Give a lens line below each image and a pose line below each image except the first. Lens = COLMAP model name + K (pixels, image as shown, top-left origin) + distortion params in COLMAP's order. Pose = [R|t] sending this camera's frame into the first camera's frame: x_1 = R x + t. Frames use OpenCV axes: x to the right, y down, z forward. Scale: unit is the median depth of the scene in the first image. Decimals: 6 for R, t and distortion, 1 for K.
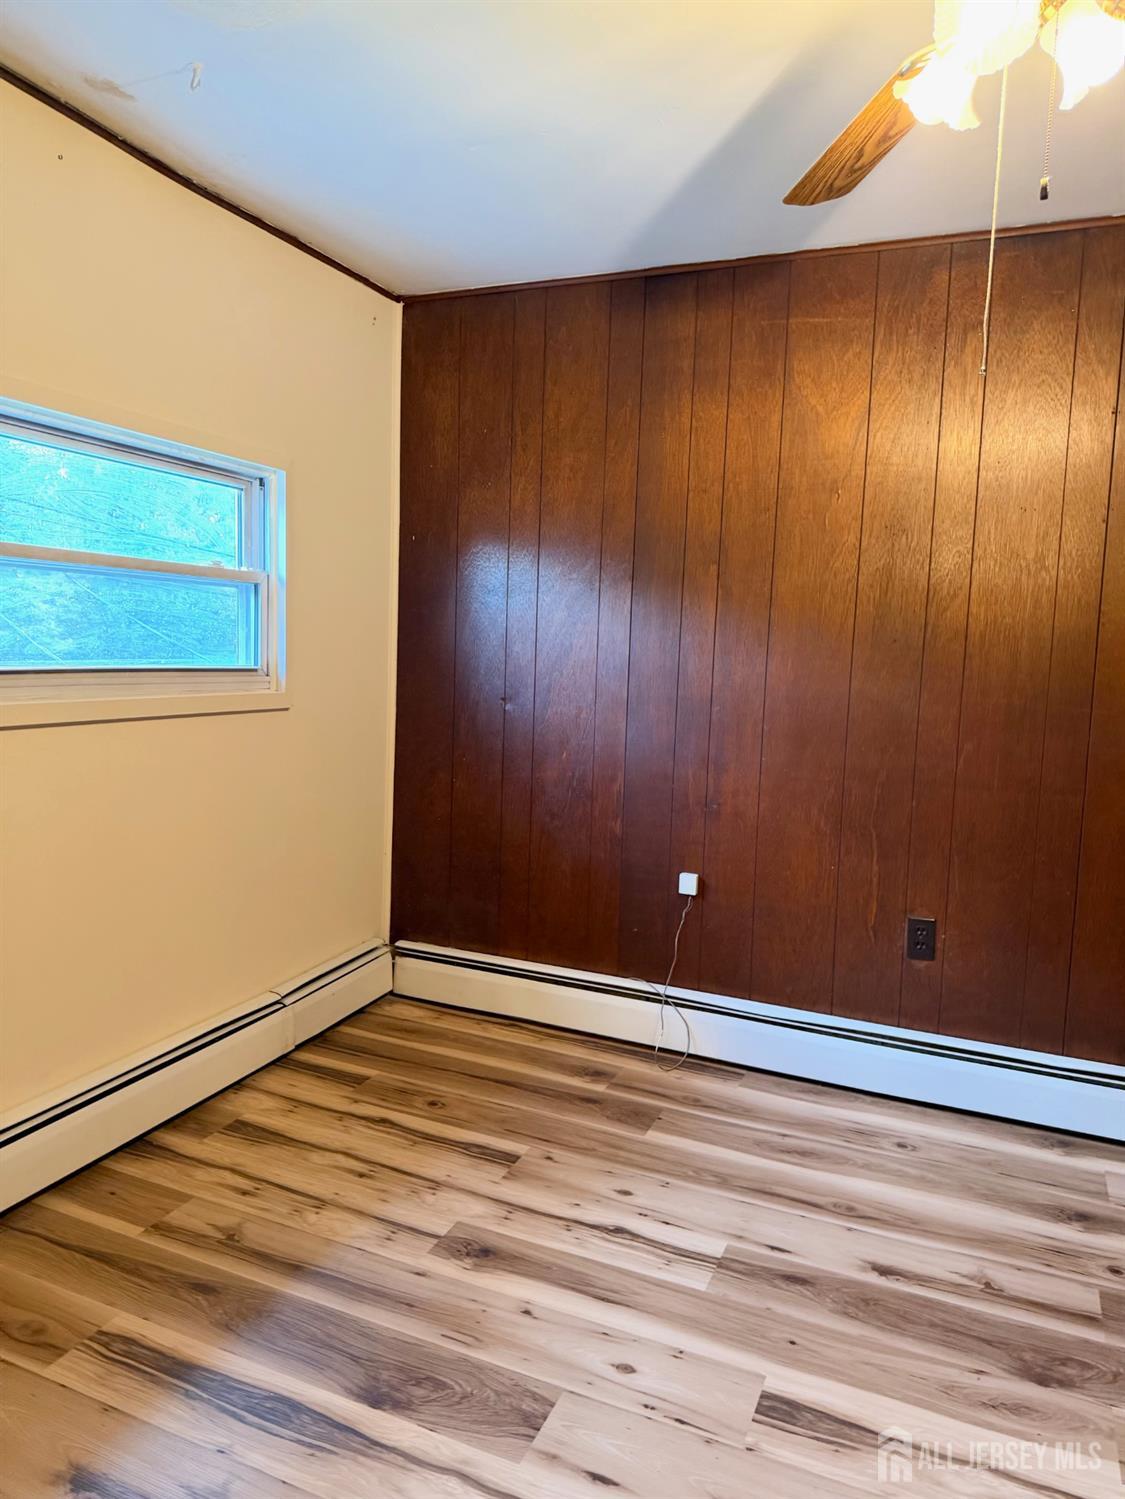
lens RADIAL K [[1048.8, 0, 562.5], [0, 1048.8, 749.5], [0, 0, 1]] dist [0.040391, -0.059561]
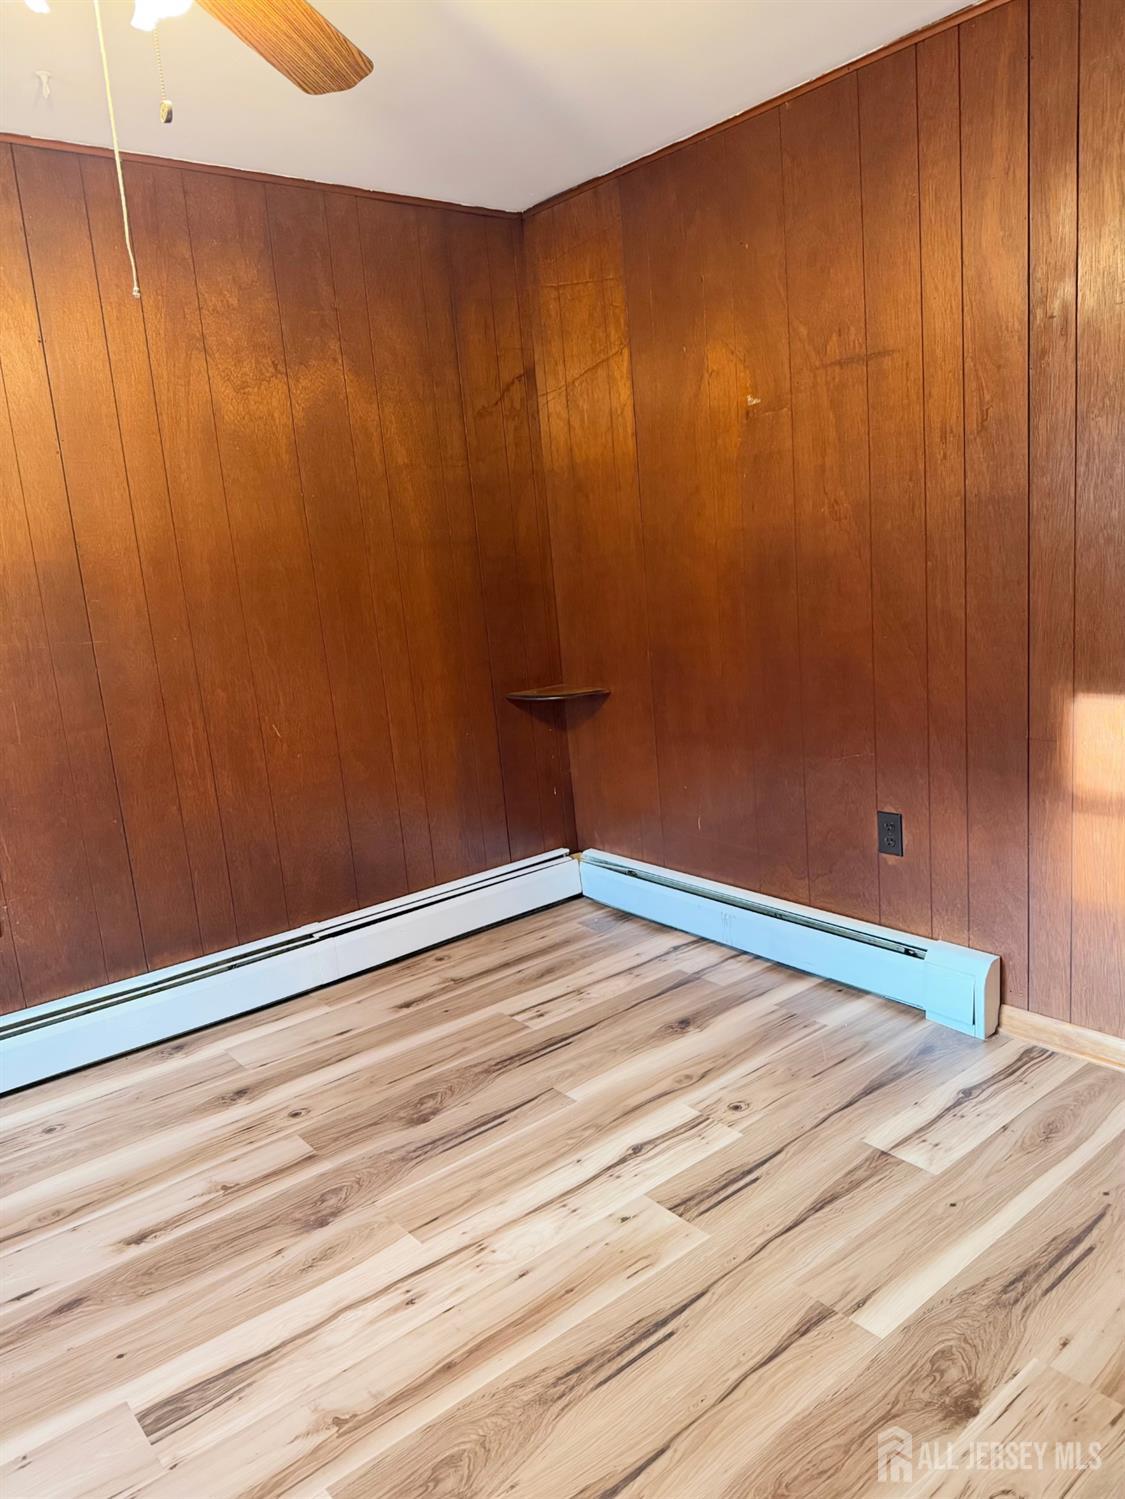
lens RADIAL K [[1036.1, 0, 568.2], [0, 1036.1, 756.5], [0, 0, 1]] dist [-0.000431, -0.039038]
pose [[0.452606, -0.237016, 0.859634, -0.196908], [0.184419, 0.968066, 0.169815, -0.016568], [-0.872432, 0.081674, 0.481863, 0.152487]]
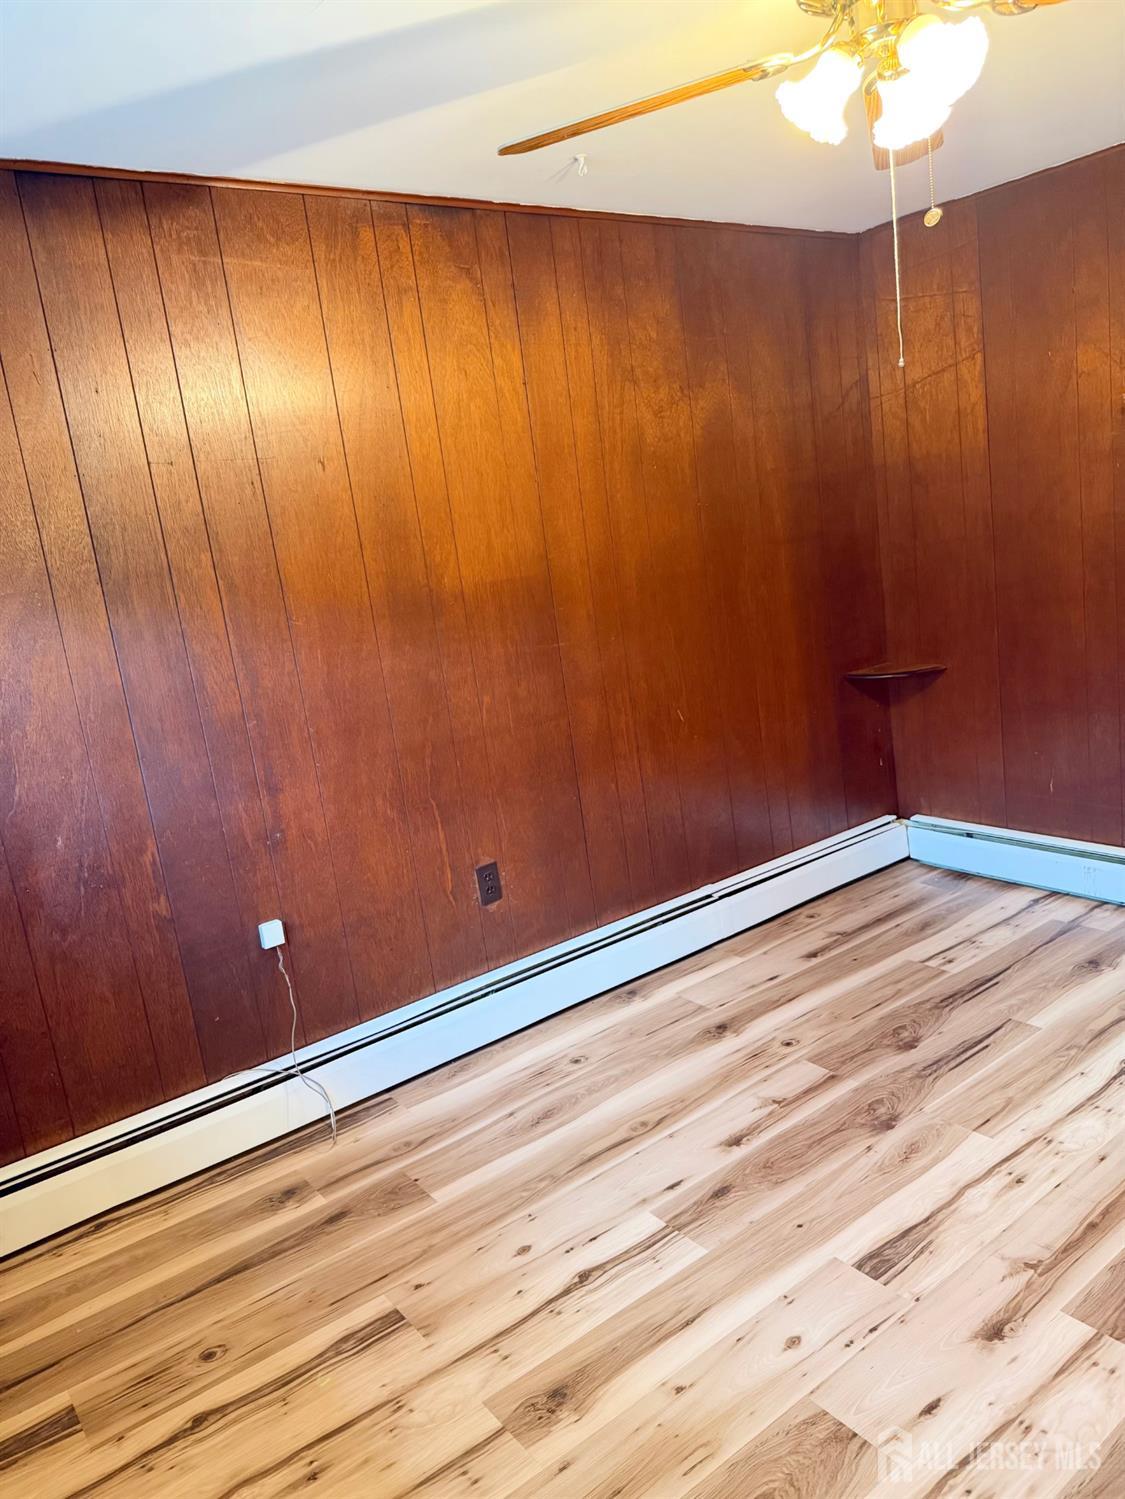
lens RADIAL K [[1048.8, 0, 562.5], [0, 1048.8, 749.5], [0, 0, 1]] dist [0.040391, -0.059561]
pose [[0.497733, -0.263012, 0.826491, -0.560704], [0.228389, 0.959027, 0.167648, -0.135271], [-0.836720, 0.105318, 0.537408, 0.443359]]
